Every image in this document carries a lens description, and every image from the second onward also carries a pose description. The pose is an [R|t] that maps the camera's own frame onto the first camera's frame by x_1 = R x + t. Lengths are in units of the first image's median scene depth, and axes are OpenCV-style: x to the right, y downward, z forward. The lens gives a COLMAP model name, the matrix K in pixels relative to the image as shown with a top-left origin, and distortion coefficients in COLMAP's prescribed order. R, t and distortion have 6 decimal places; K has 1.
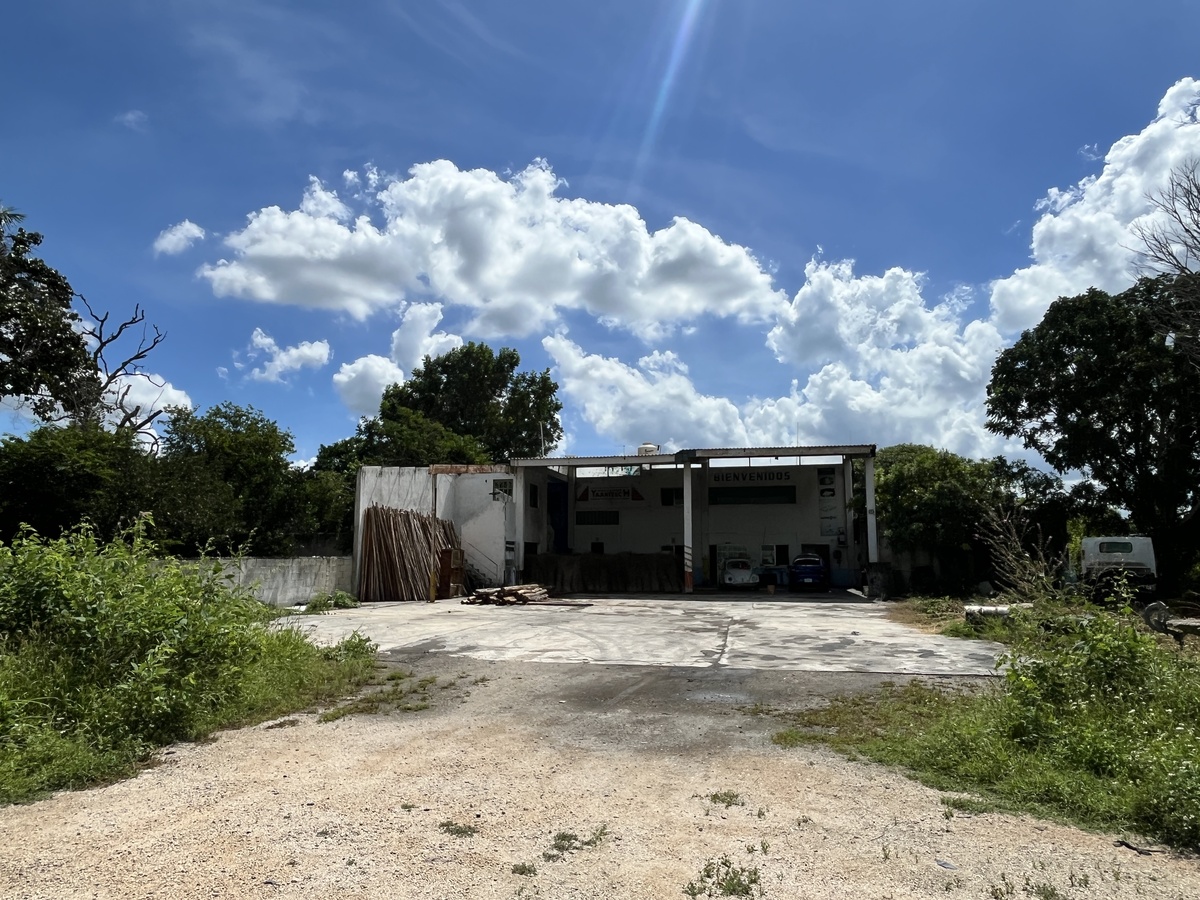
lens RADIAL K [[777.0, 0, 579.4], [0, 777.0, 451.4], [0, 0, 1]] dist [0.026289, -0.008935]
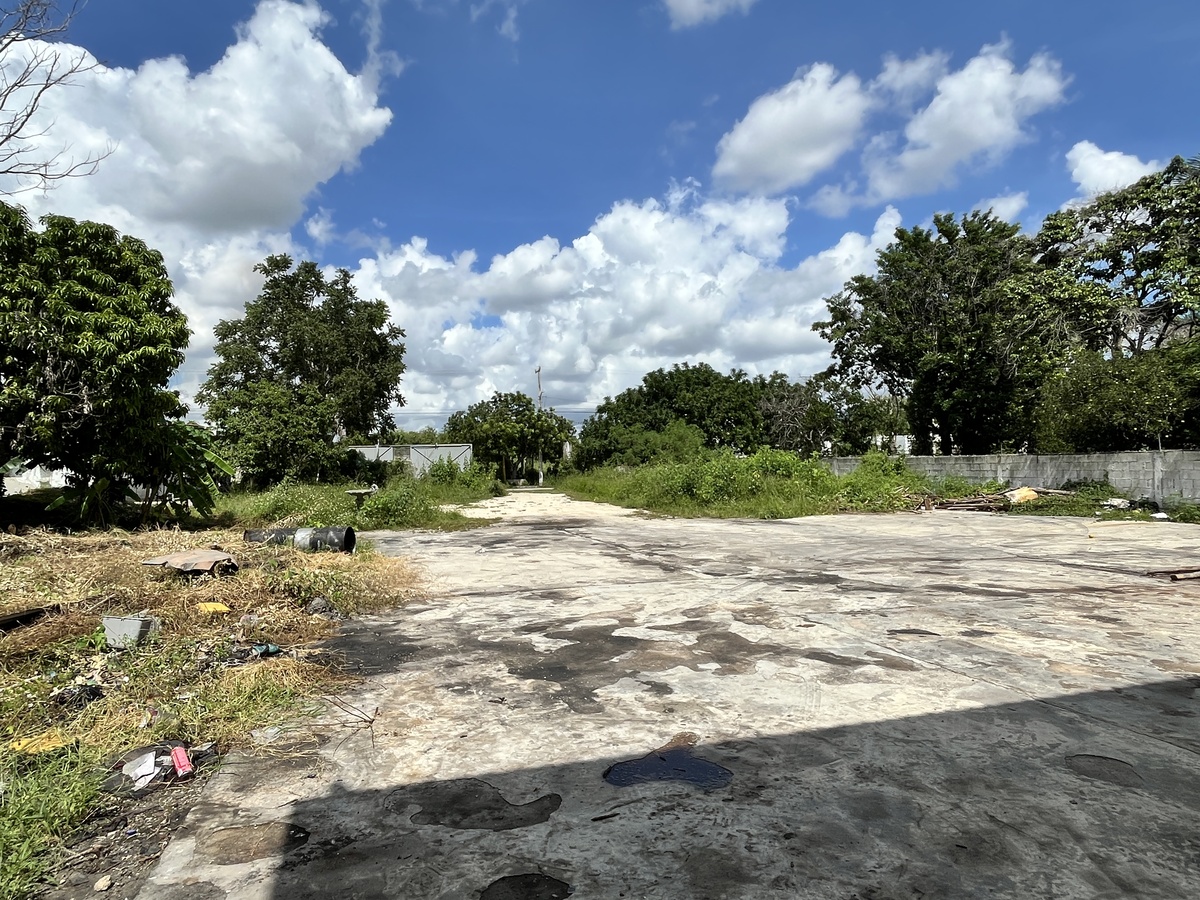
lens RADIAL K [[729.1, 0, 599.1], [0, 729.1, 457.0], [0, 0, 1]] dist [0.004240, -0.009852]
pose [[-0.870525, 0.014572, -0.491908, 0.242519], [0.087691, 0.988158, -0.125912, 0.094468], [0.484248, -0.152746, -0.861494, 0.688171]]
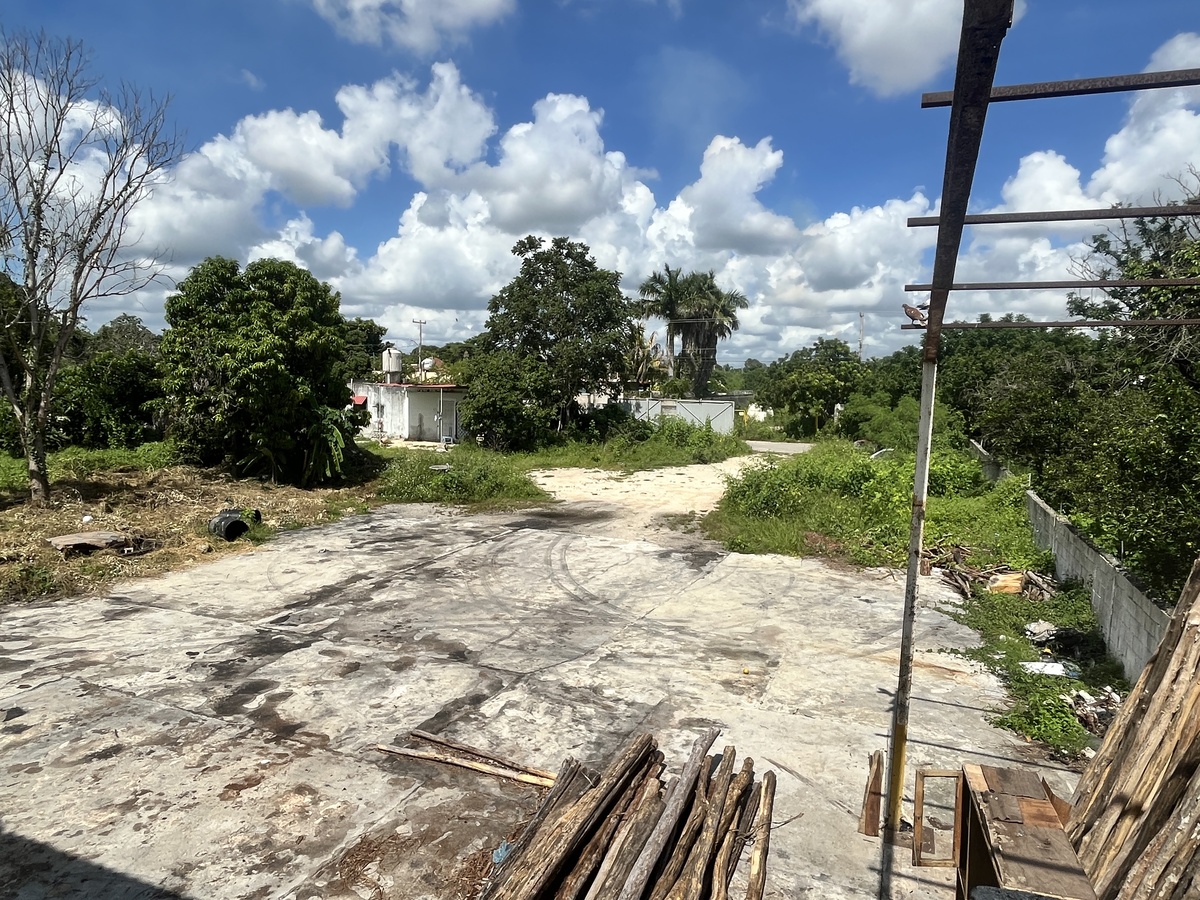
lens RADIAL K [[751.0, 0, 603.5], [0, 751.0, 457.4], [0, 0, 1]] dist [-0.007814, 0.005358]
pose [[-0.991388, -0.036124, 0.125873, -0.070945], [-0.040121, 0.998763, -0.029369, 0.045054], [-0.124657, -0.034167, -0.991611, 0.773780]]
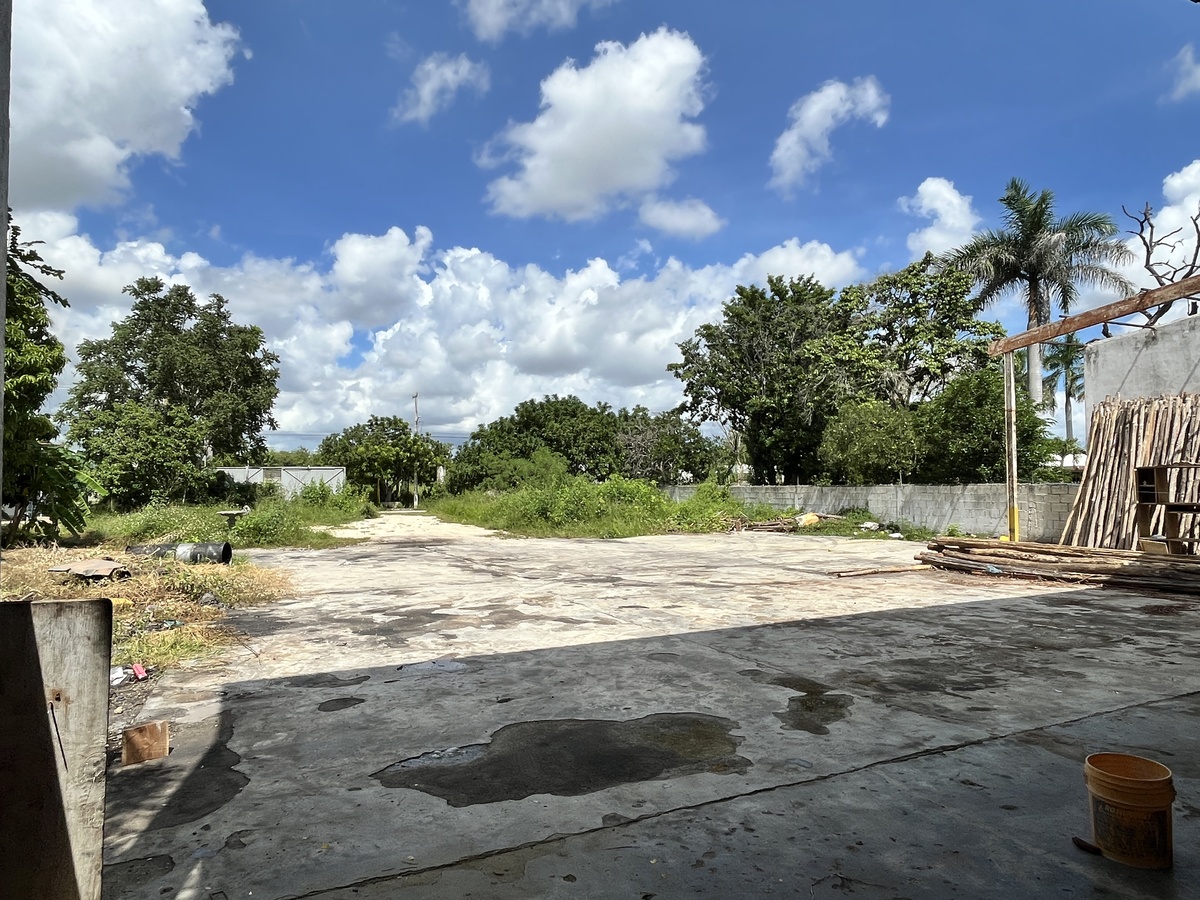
lens RADIAL K [[729.1, 0, 601.8], [0, 729.1, 457.7], [0, 0, 1]] dist [0.004240, -0.009852]
pose [[-0.780036, -0.016760, -0.625510, 0.263371], [0.092837, 0.985478, -0.142177, 0.102225], [0.618810, -0.168974, -0.767152, 0.759422]]
